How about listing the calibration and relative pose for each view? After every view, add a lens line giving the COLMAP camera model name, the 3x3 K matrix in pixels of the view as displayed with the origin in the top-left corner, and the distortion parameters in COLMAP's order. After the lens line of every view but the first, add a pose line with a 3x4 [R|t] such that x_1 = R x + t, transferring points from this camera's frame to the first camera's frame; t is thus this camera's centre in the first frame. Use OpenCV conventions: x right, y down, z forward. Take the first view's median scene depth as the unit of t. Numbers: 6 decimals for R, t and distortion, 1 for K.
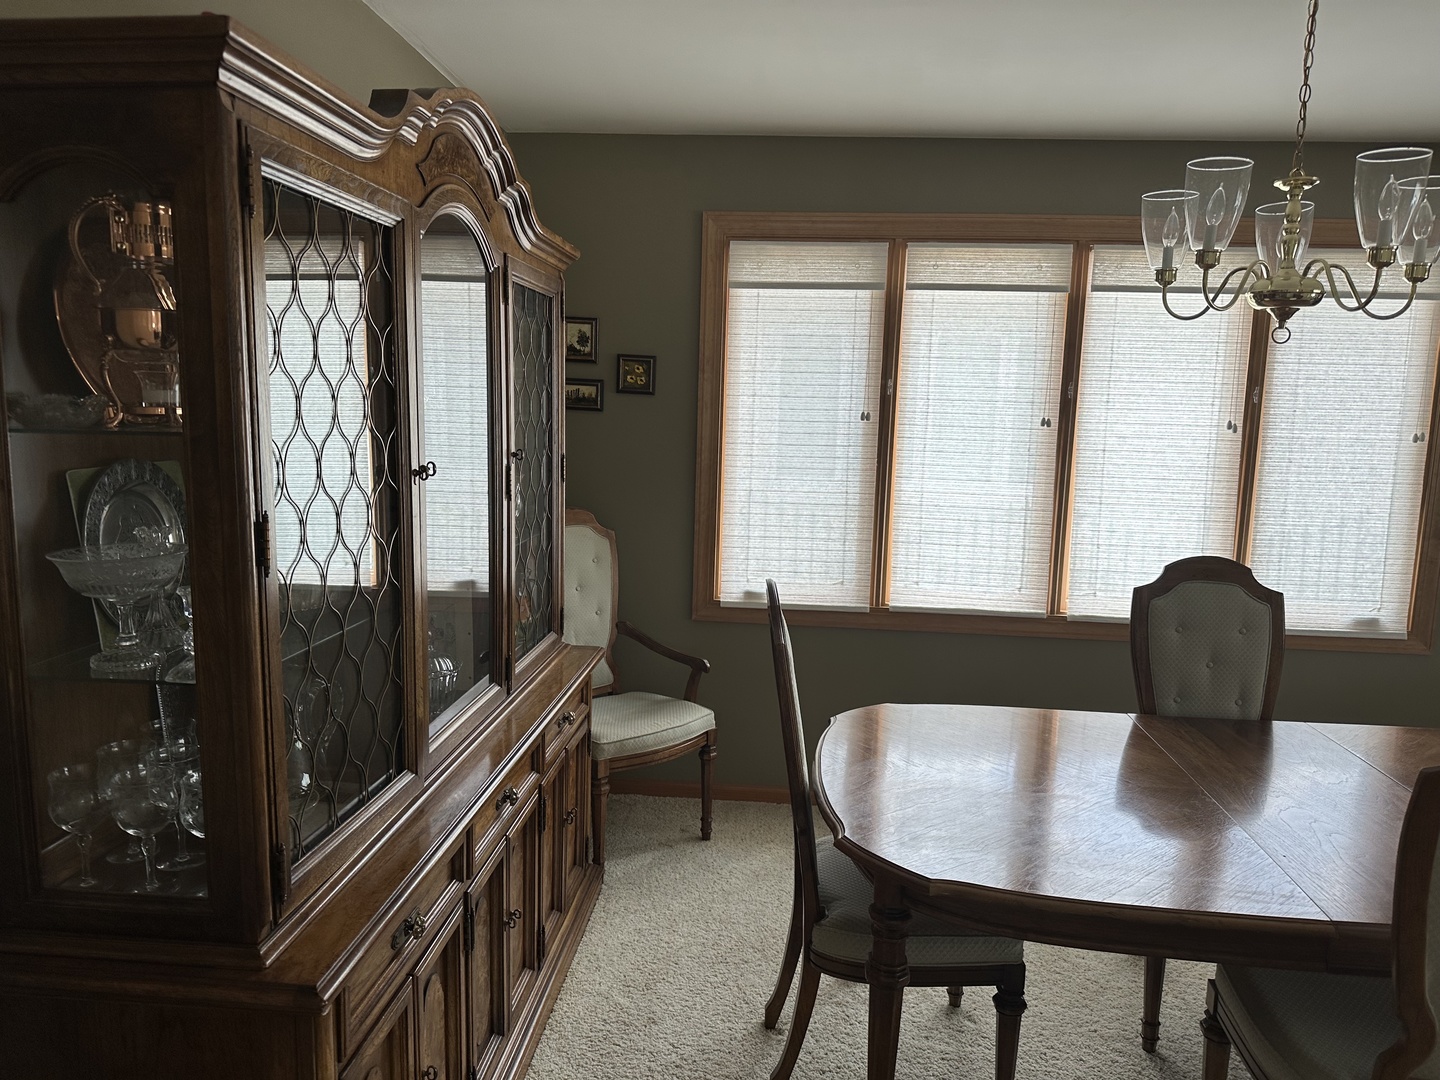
lens RADIAL K [[1013.4, 0, 721.1], [0, 1013.4, 547.3], [0, 0, 1]] dist [0.016745, -0.004739]
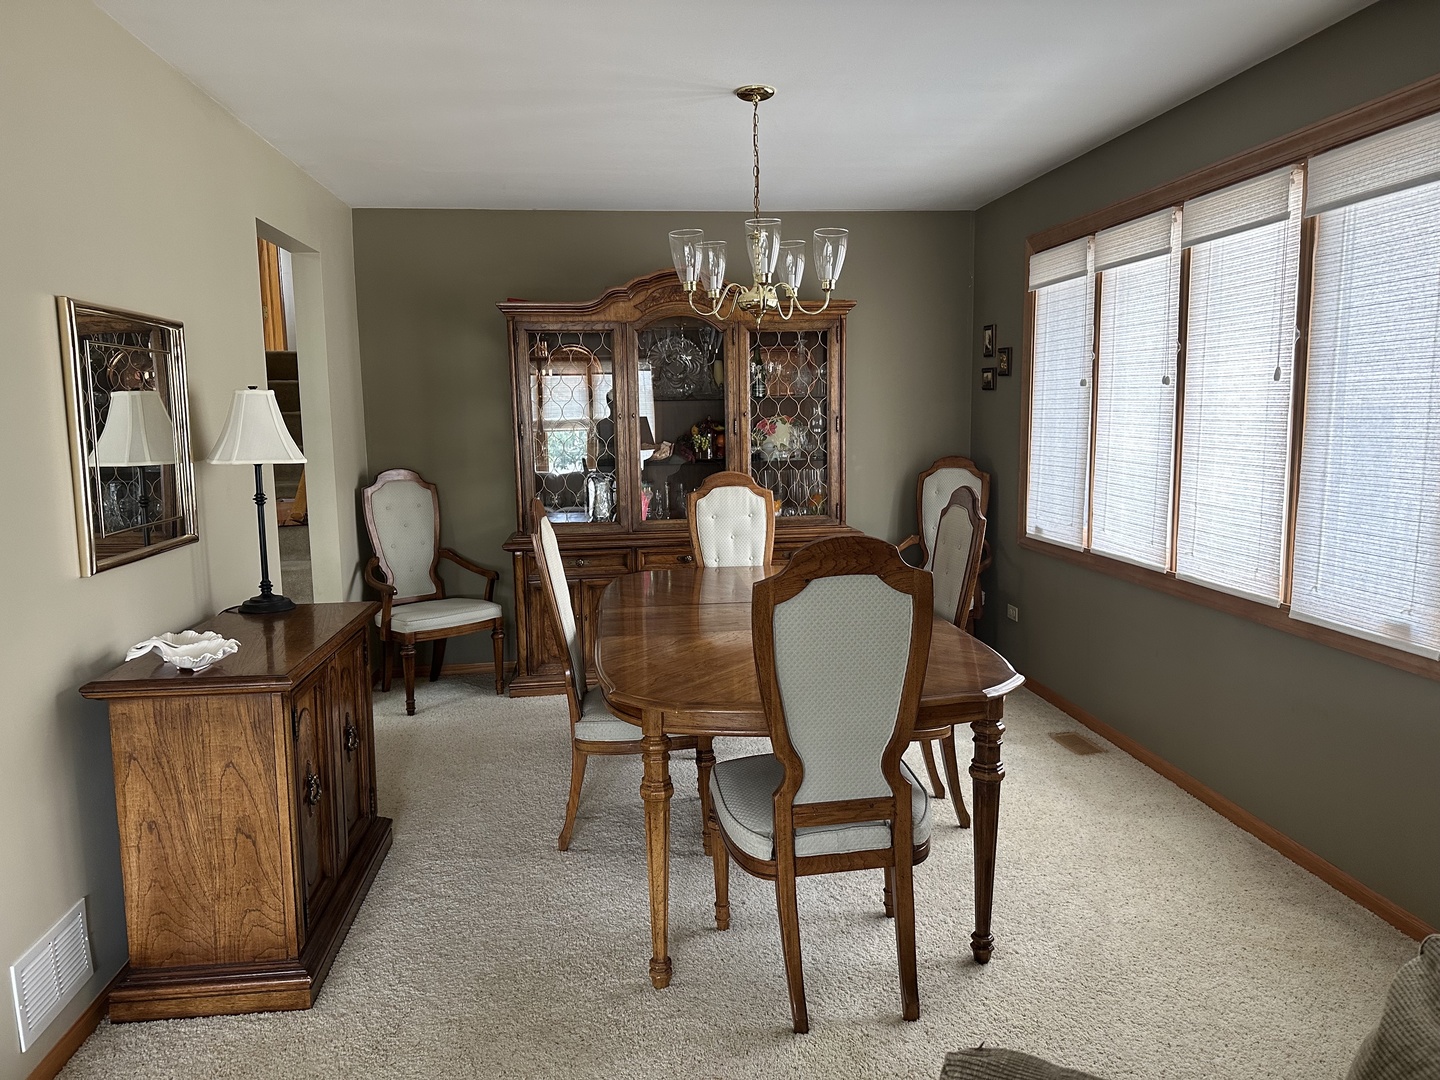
lens RADIAL K [[1013.4, 0, 721.1], [0, 1013.4, 547.3], [0, 0, 1]] dist [0.016745, -0.004739]
pose [[0.207535, 0.106065, -0.972460, 1.251585], [-0.124504, 0.988884, 0.081286, 0.016996], [0.970272, 0.104206, 0.218434, 0.353976]]
